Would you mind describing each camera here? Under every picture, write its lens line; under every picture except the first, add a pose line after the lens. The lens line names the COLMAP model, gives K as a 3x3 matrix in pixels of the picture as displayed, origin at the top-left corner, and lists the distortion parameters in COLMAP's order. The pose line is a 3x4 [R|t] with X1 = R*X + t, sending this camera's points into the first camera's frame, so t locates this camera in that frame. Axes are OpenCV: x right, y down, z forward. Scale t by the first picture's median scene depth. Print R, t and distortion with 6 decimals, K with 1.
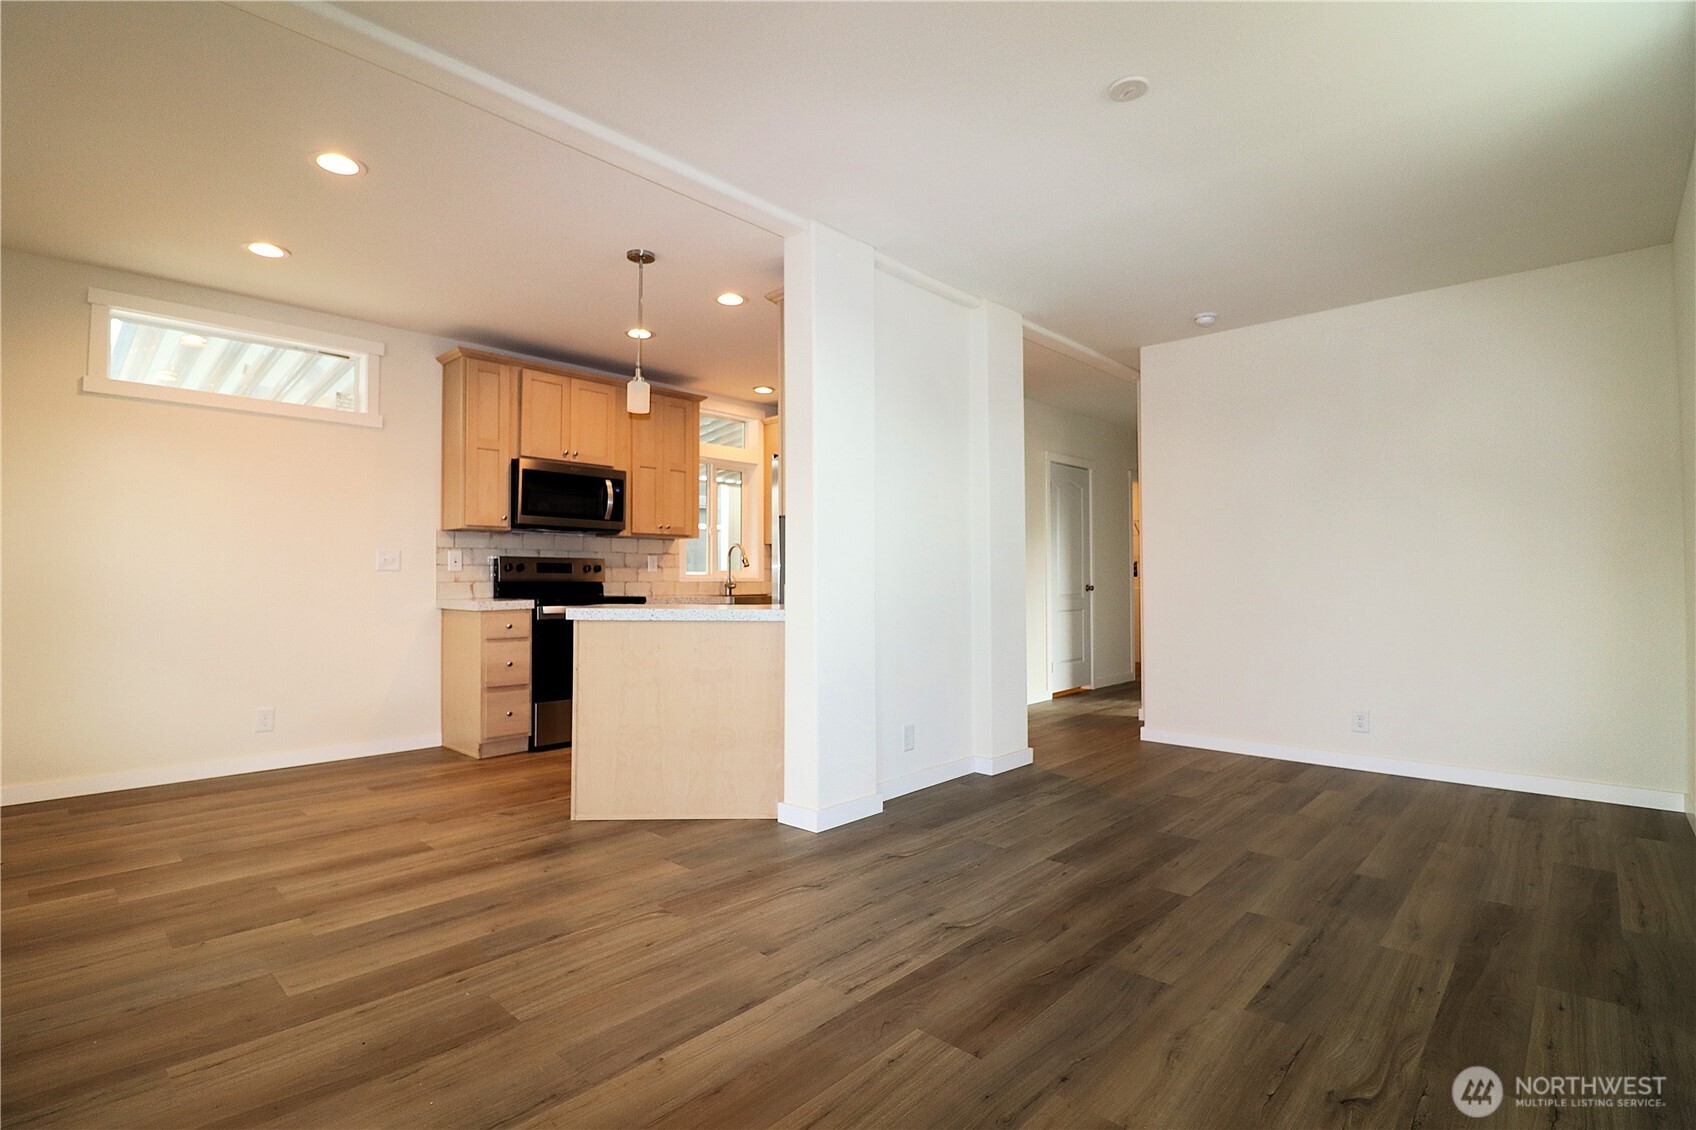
lens RADIAL K [[802.5, 0, 869.2], [0, 802.5, 559.2], [0, 0, 1]] dist [-0.020817, -0.000150]
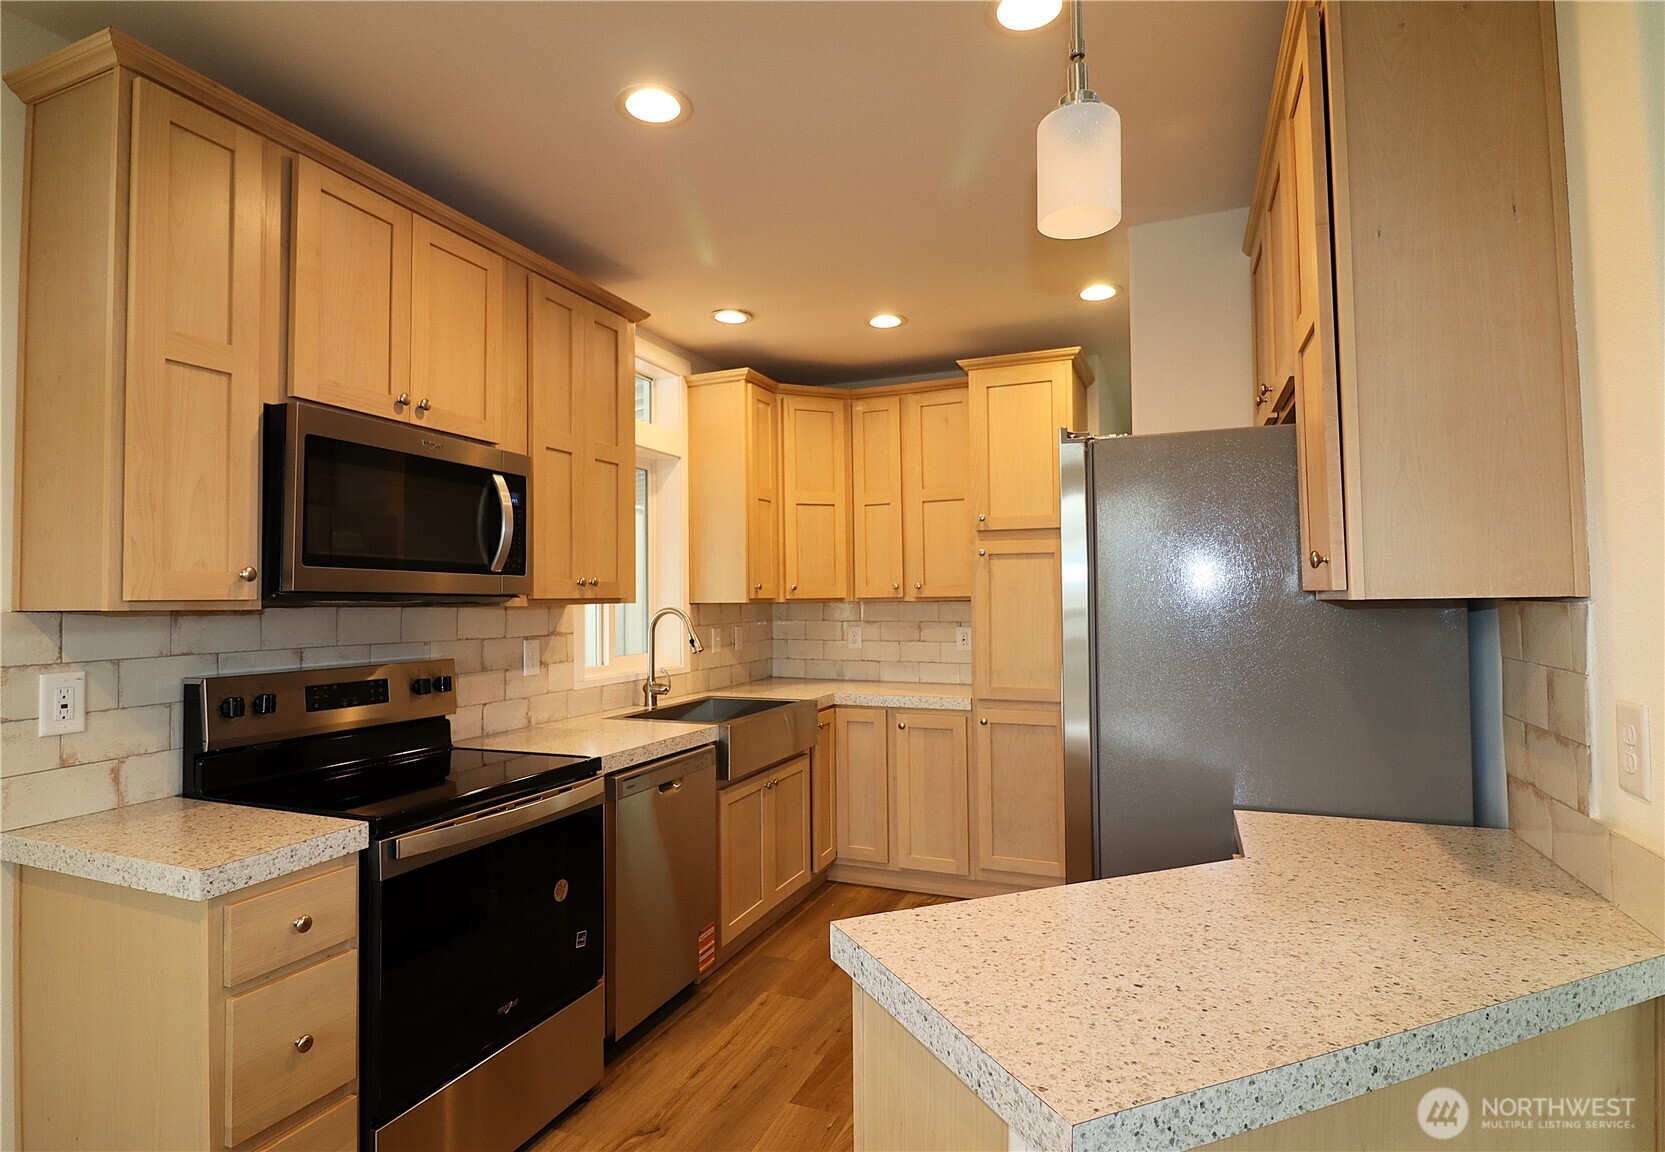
lens RADIAL K [[880.8, 0, 826.9], [0, 880.8, 569.3], [0, 0, 1]] dist [-0.023826, -0.000875]
pose [[0.939018, 0.002289, 0.343859, -0.344274], [0.002184, 0.999918, -0.012619, -0.047592], [-0.343860, 0.012600, 0.938936, 0.555546]]
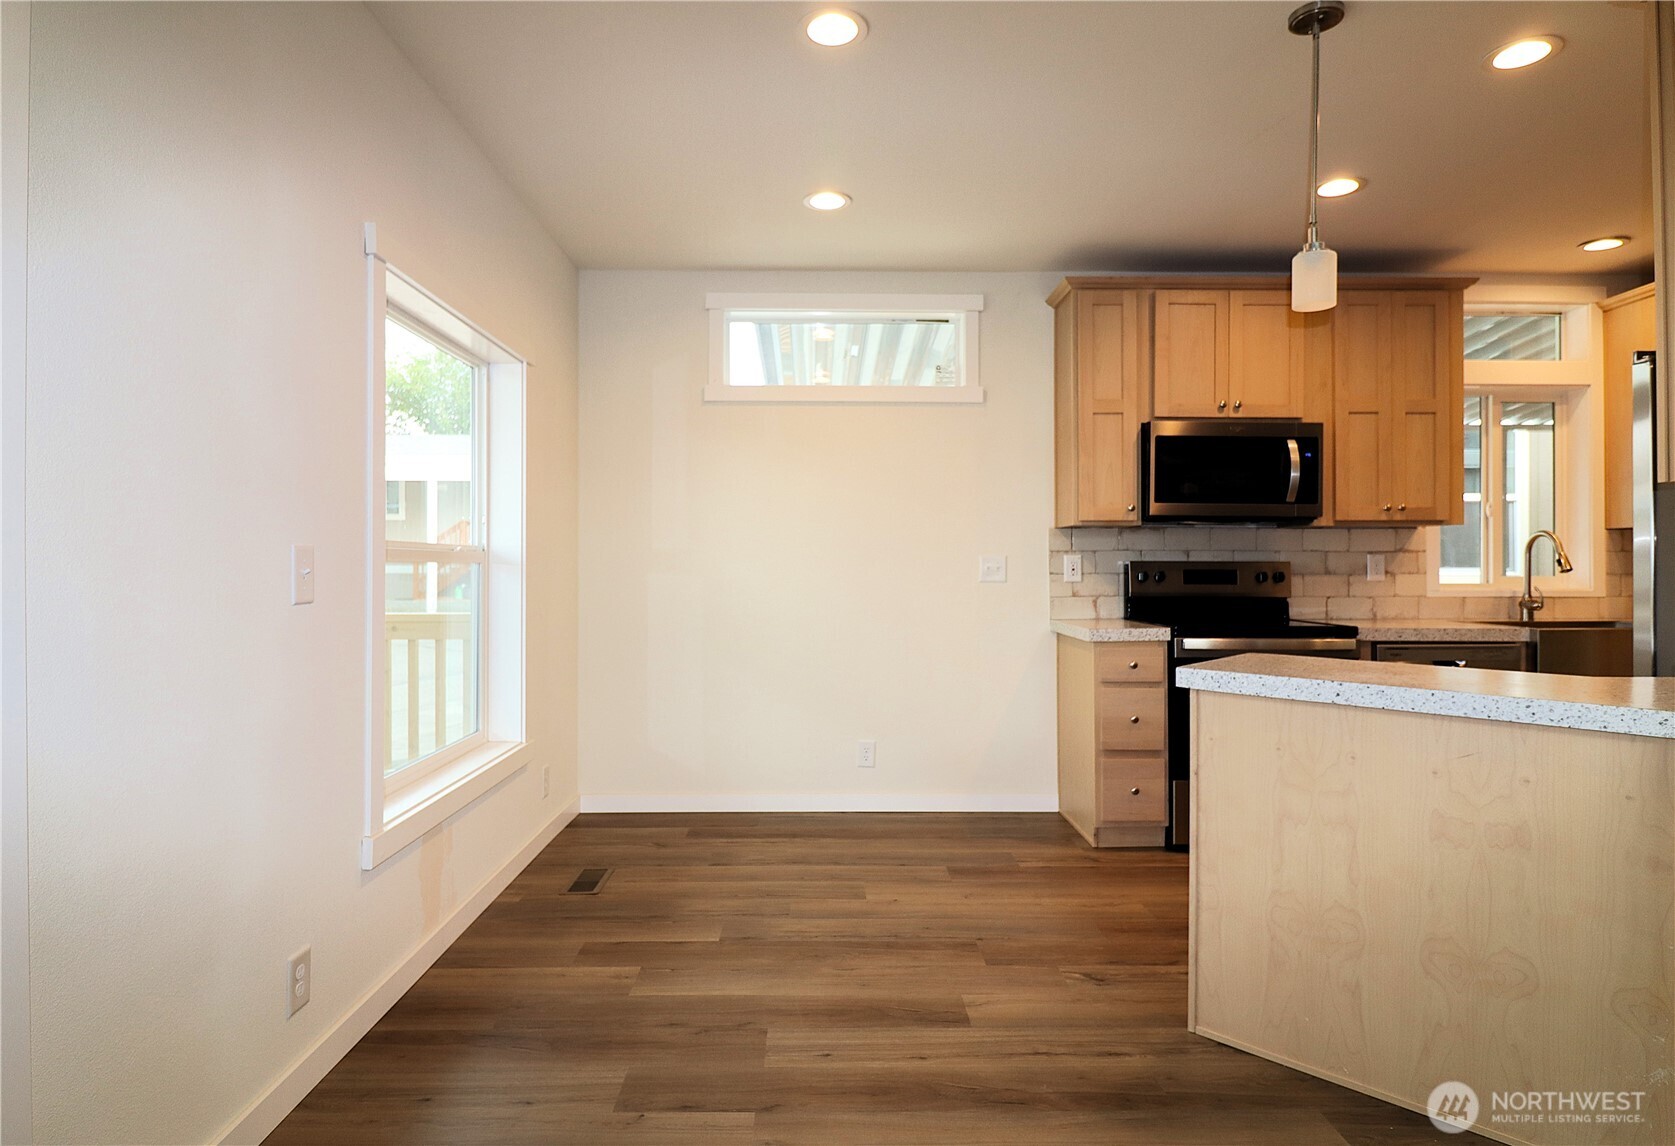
lens RADIAL K [[927.5, 0, 822.5], [0, 927.5, 564.0], [0, 0, 1]] dist [-0.001129, -0.002019]
pose [[0.676880, -0.000821, -0.736093, -0.037869], [0.017620, 0.999731, 0.015088, -0.019052], [0.735883, -0.023183, 0.676712, 0.238438]]
